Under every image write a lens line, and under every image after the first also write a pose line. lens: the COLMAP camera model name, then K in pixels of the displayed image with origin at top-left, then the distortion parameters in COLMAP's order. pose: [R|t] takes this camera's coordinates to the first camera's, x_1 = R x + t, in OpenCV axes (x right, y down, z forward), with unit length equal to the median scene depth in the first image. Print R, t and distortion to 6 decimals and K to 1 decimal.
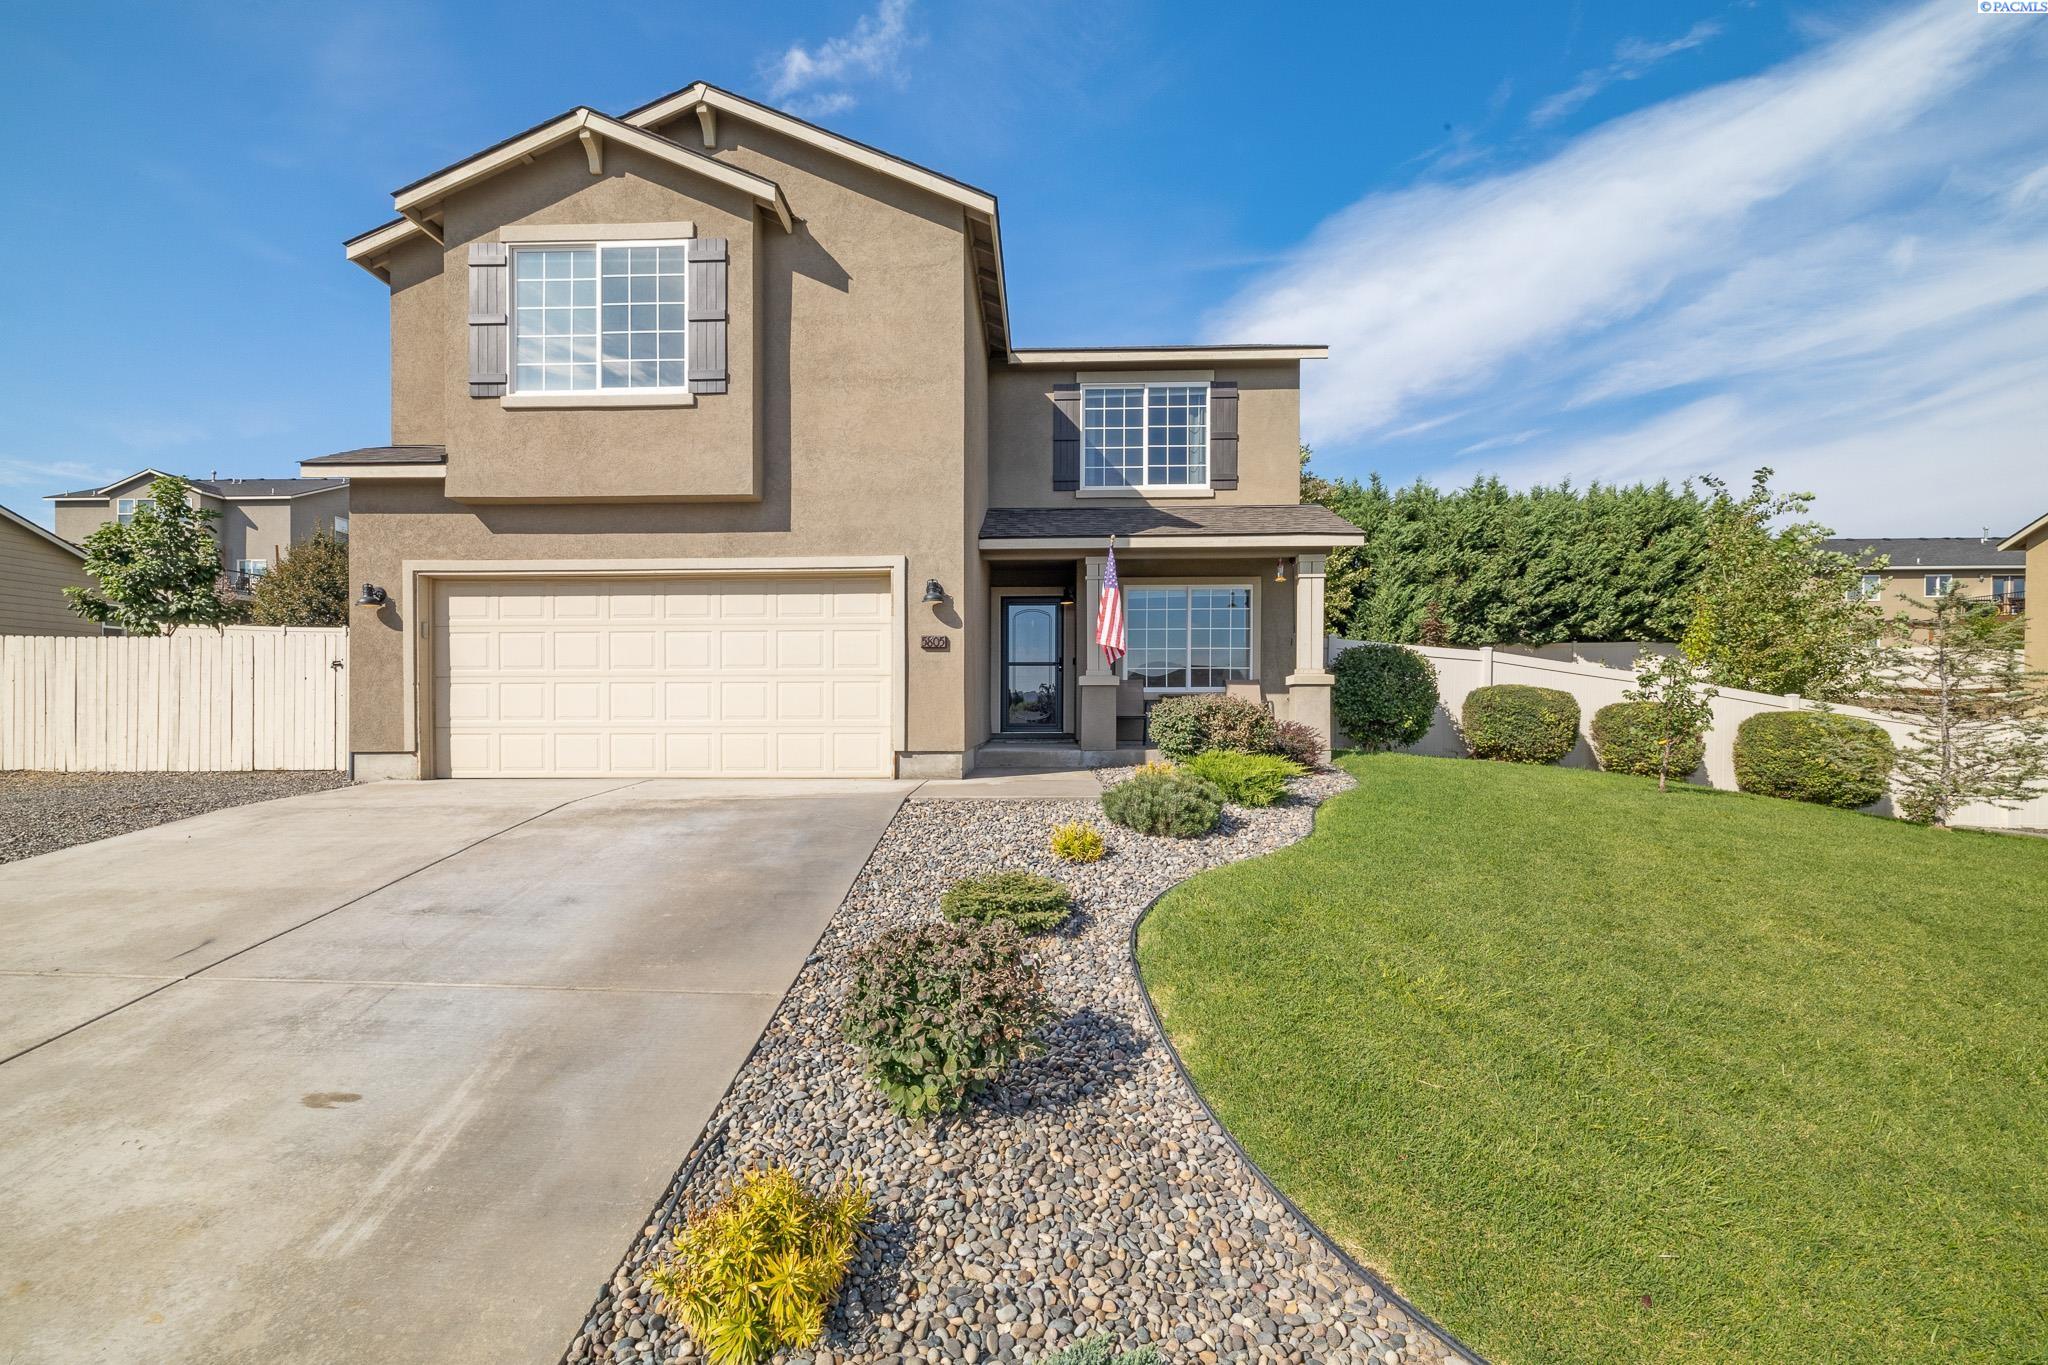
lens RADIAL K [[878.7, 0, 979.1], [0, 878.7, 721.1], [0, 0, 1]] dist [0.002967, 0.001034]
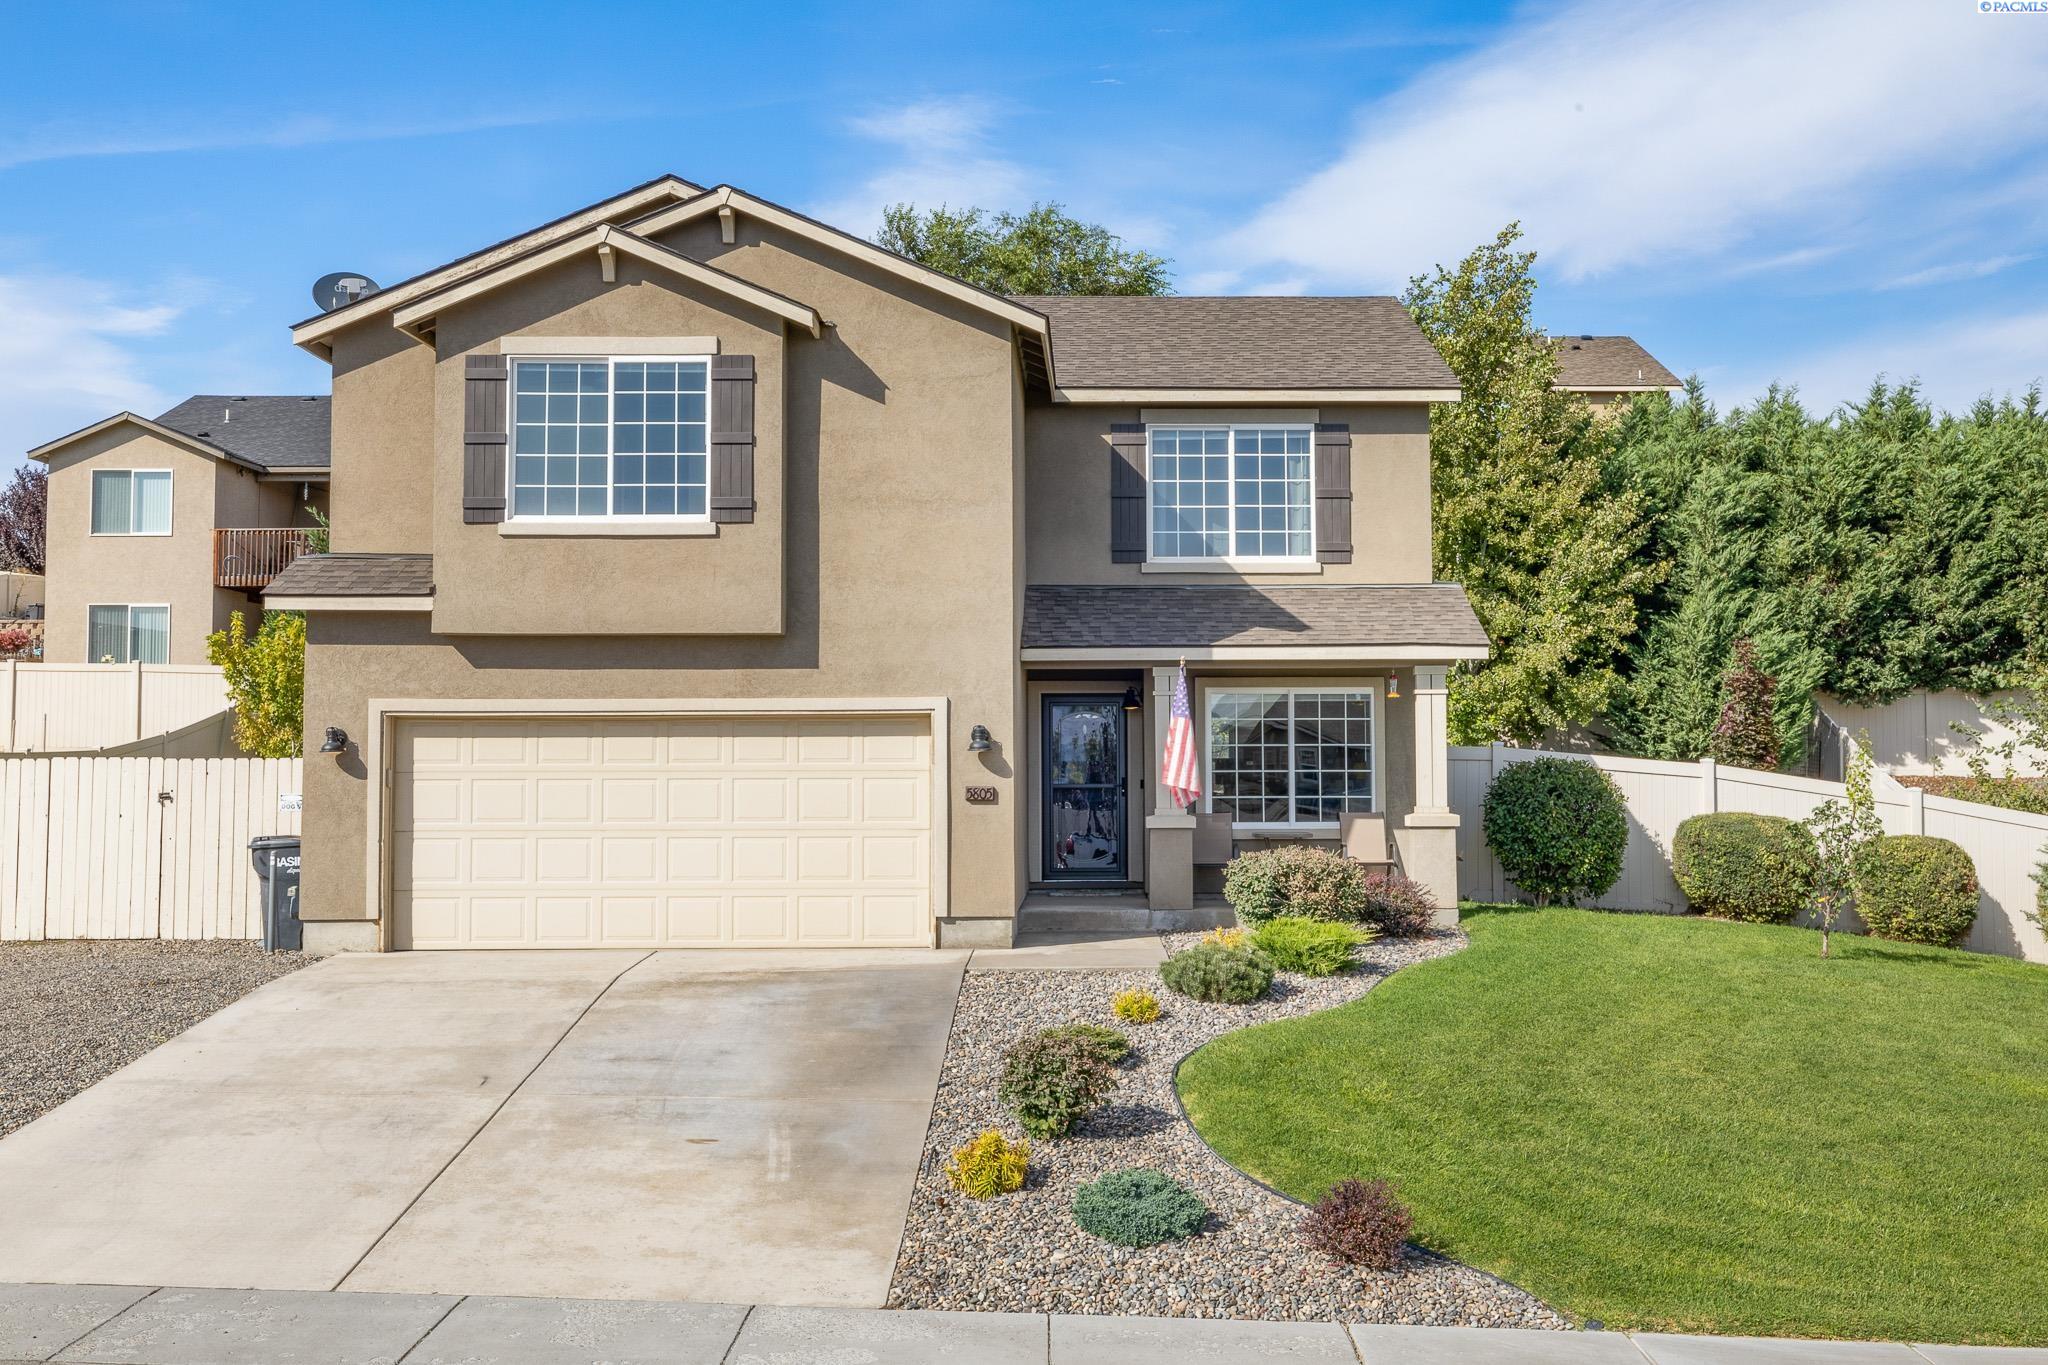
lens RADIAL K [[2157.8, 0, 987.1], [0, 2157.8, 637.2], [0, 0, 1]] dist [0.001359, 0.000000]
pose [[0.999666, -0.001979, 0.025784, -0.097682], [0.003799, 0.997491, -0.070694, -0.090793], [-0.025579, 0.070768, 0.997165, -1.162466]]
